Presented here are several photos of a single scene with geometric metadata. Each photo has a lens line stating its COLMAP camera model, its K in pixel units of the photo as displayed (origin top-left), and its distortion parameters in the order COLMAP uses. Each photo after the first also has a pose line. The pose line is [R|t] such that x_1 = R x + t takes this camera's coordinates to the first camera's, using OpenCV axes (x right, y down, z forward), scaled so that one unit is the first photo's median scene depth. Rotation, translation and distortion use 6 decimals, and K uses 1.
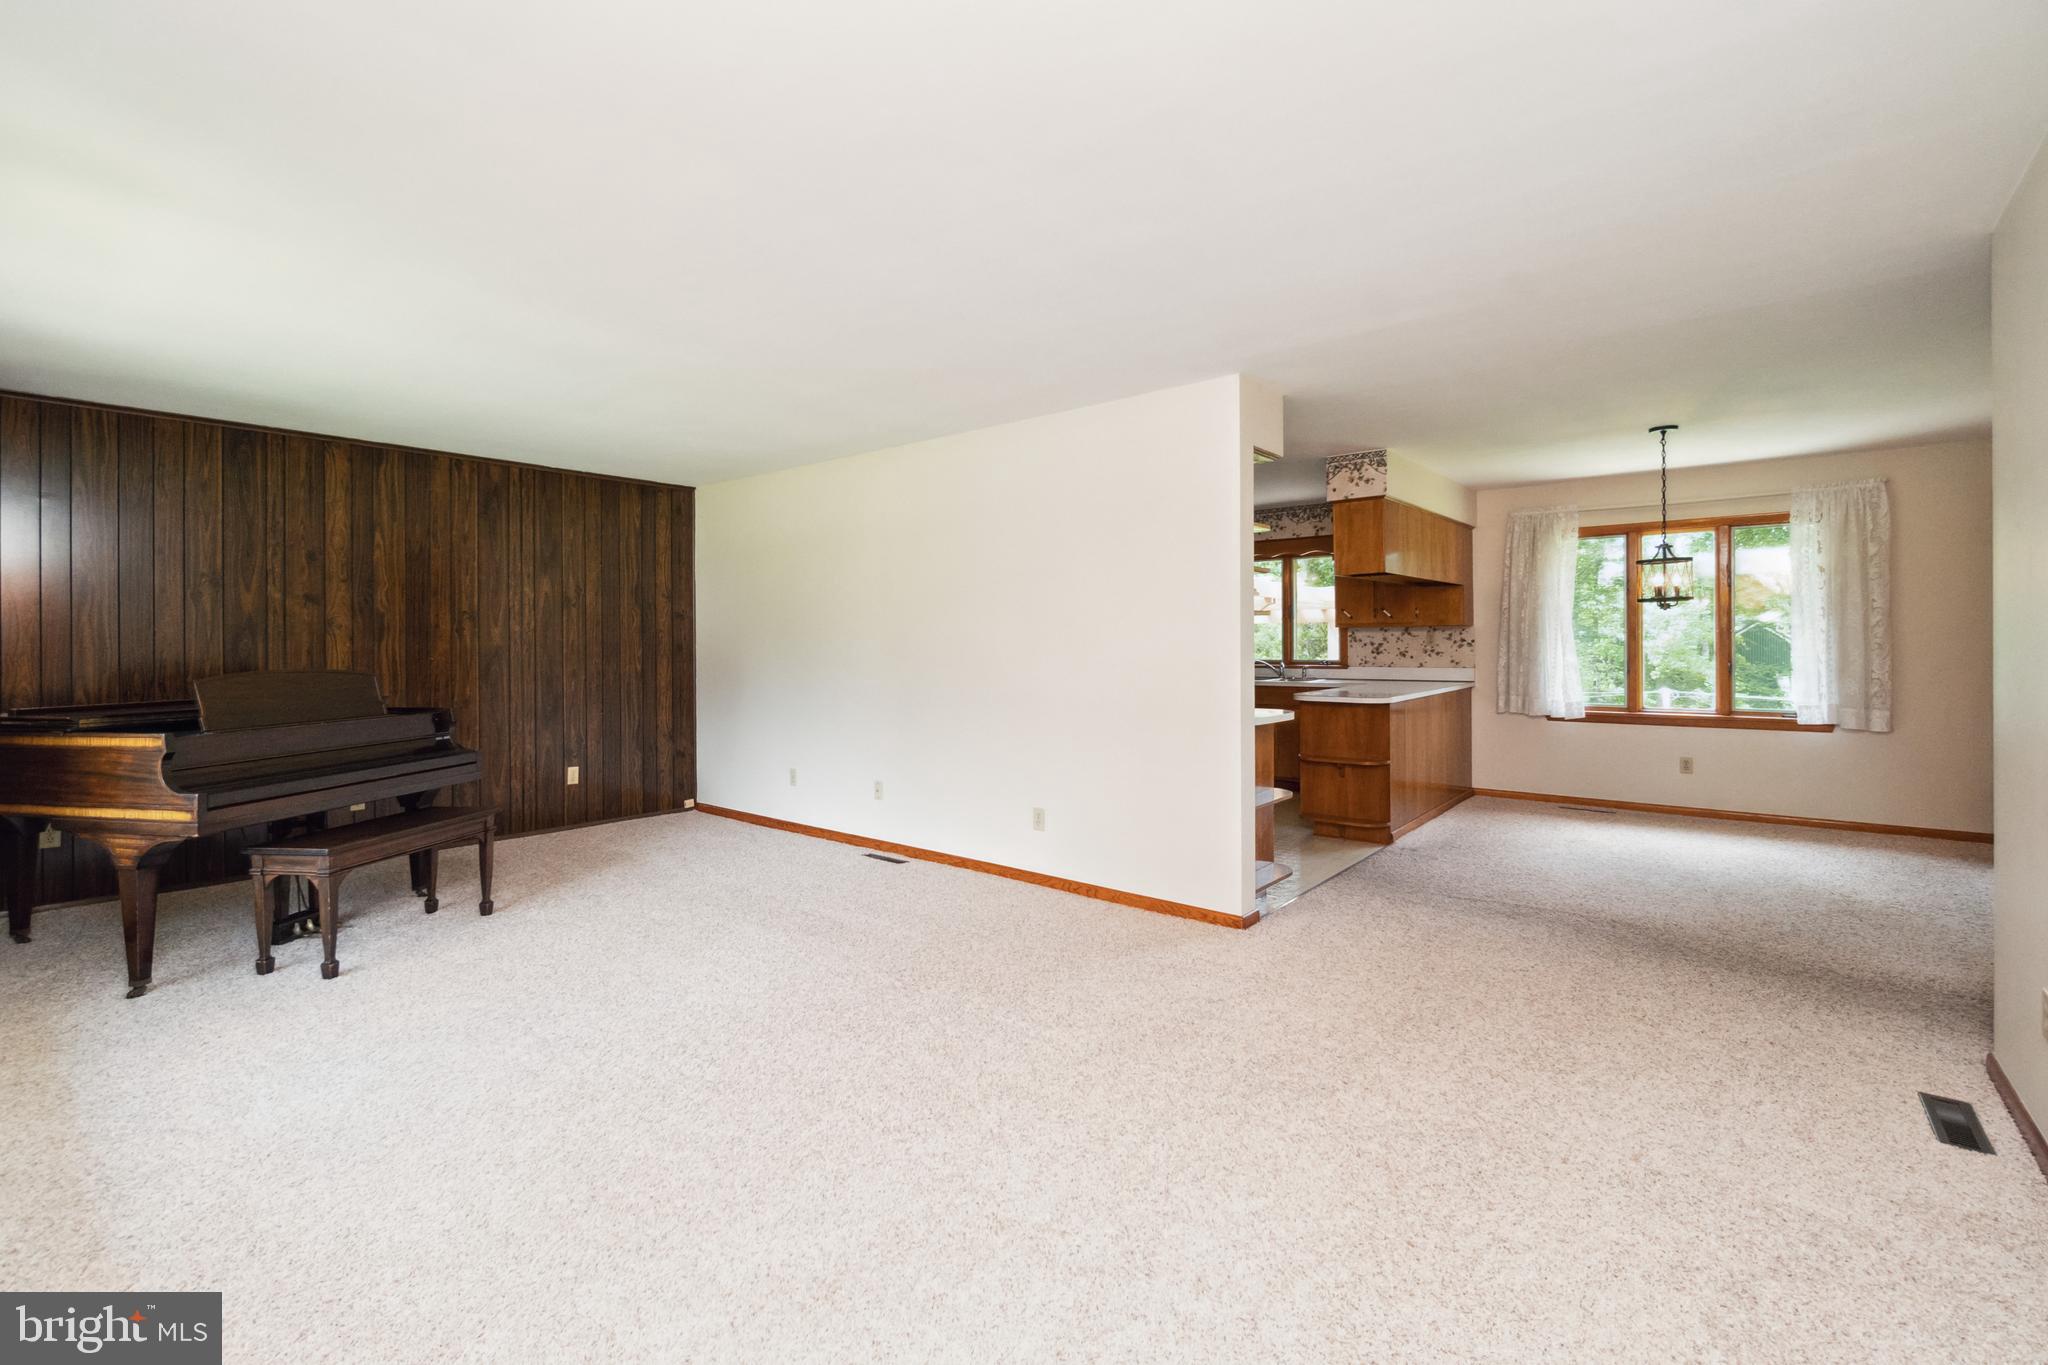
lens RADIAL K [[922.6, 0, 974.7], [0, 922.6, 647.6], [0, 0, 1]] dist [-0.000769, 0.000602]
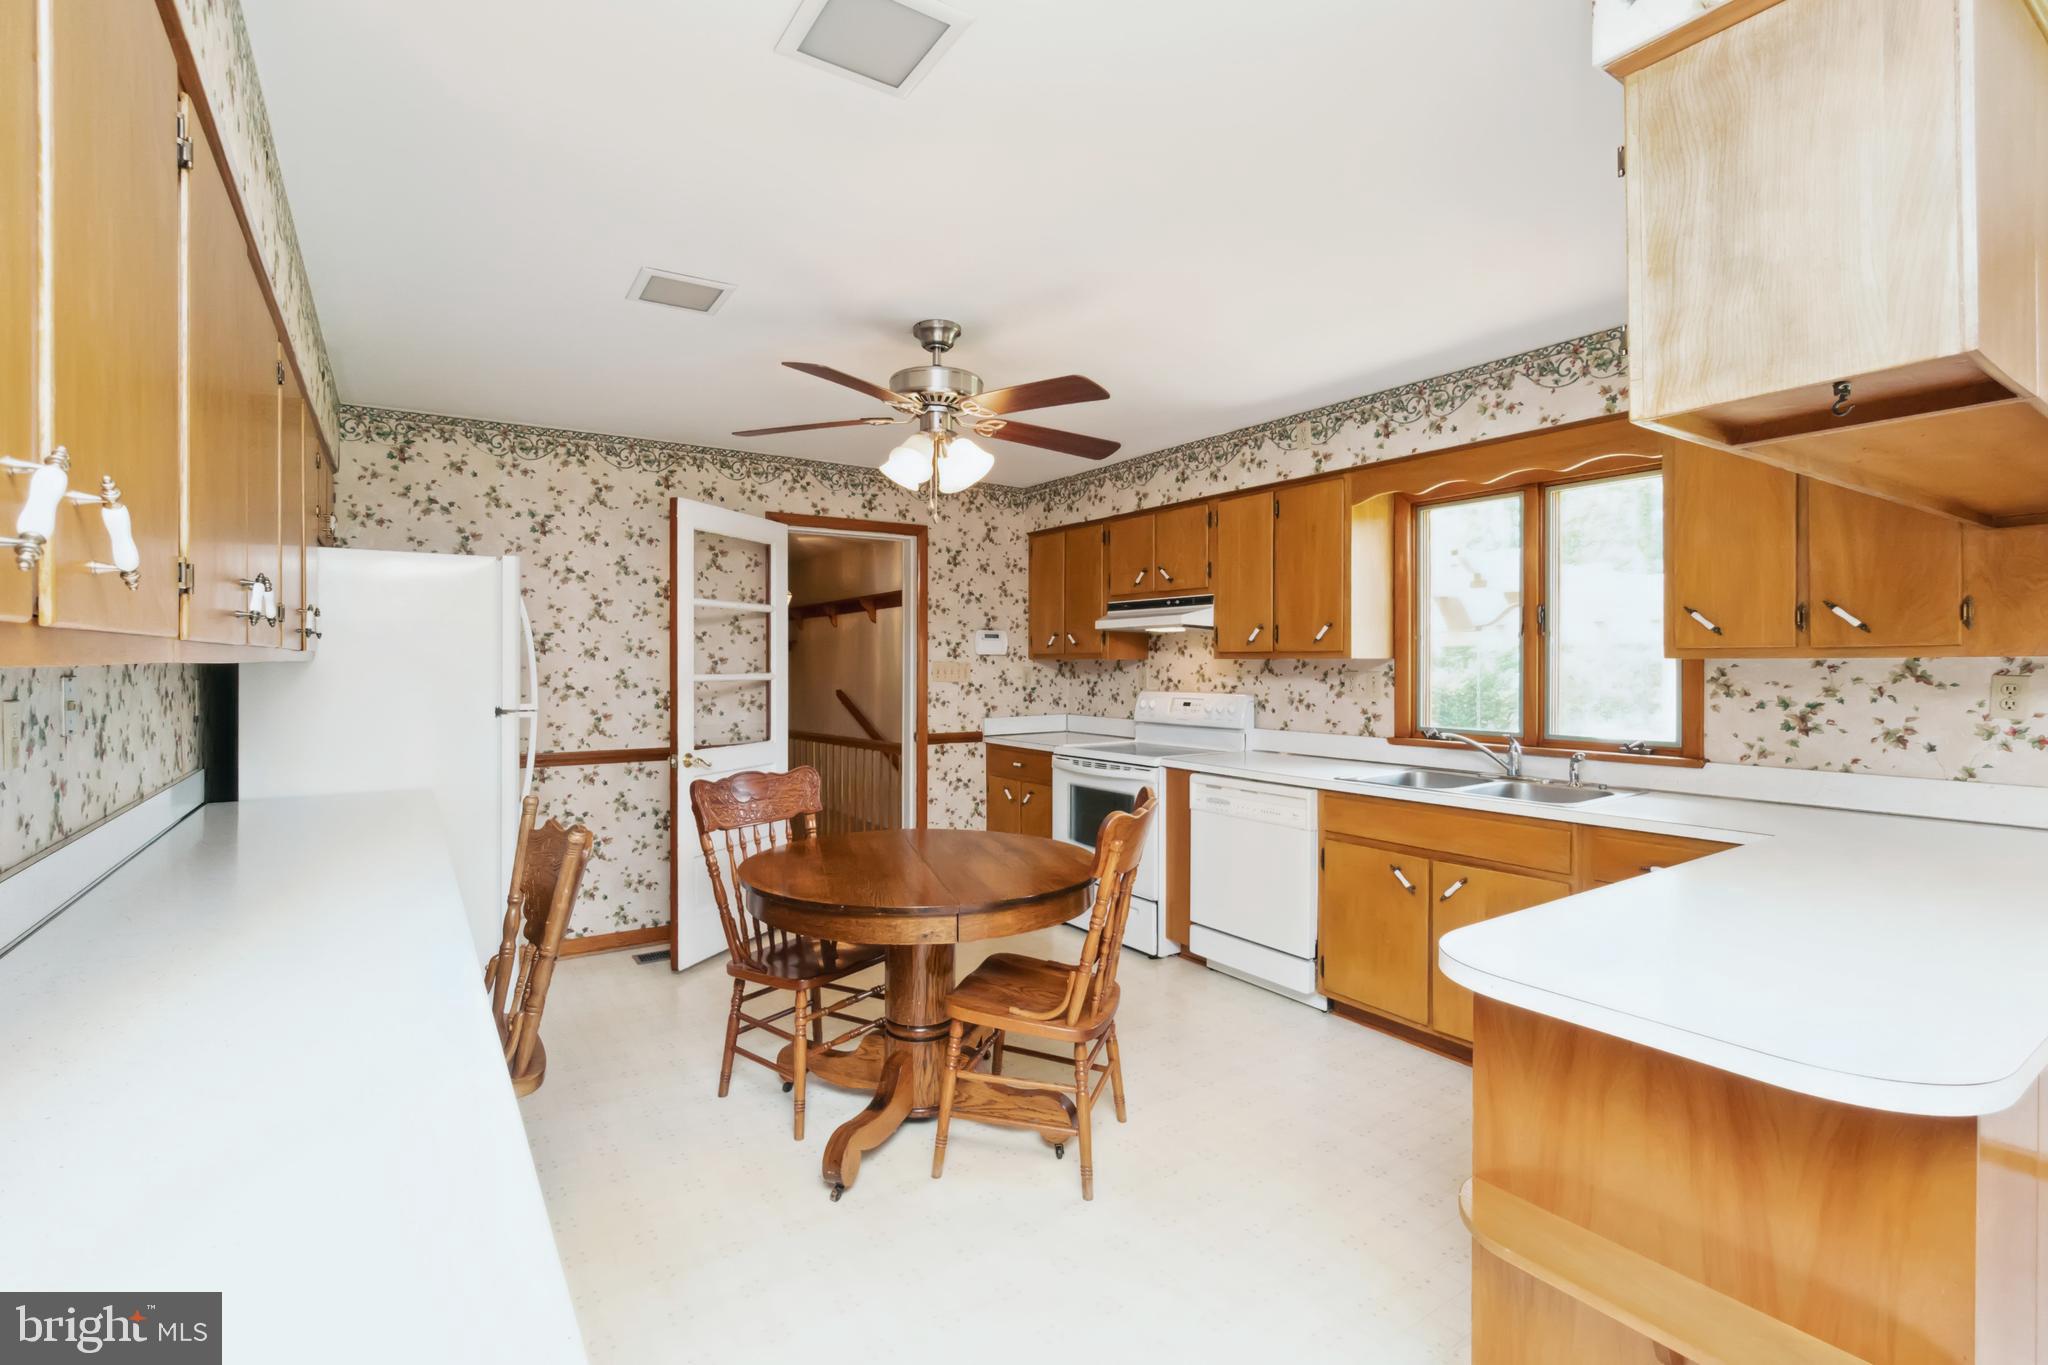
lens RADIAL K [[922.6, 0, 960.8], [0, 922.6, 675.8], [0, 0, 1]] dist [-0.000769, 0.000602]
pose [[0.954551, 0.010943, -0.297848, 0.259656], [-0.008604, 0.999921, 0.009165, -0.017552], [0.297925, -0.006186, 0.954569, 0.630248]]
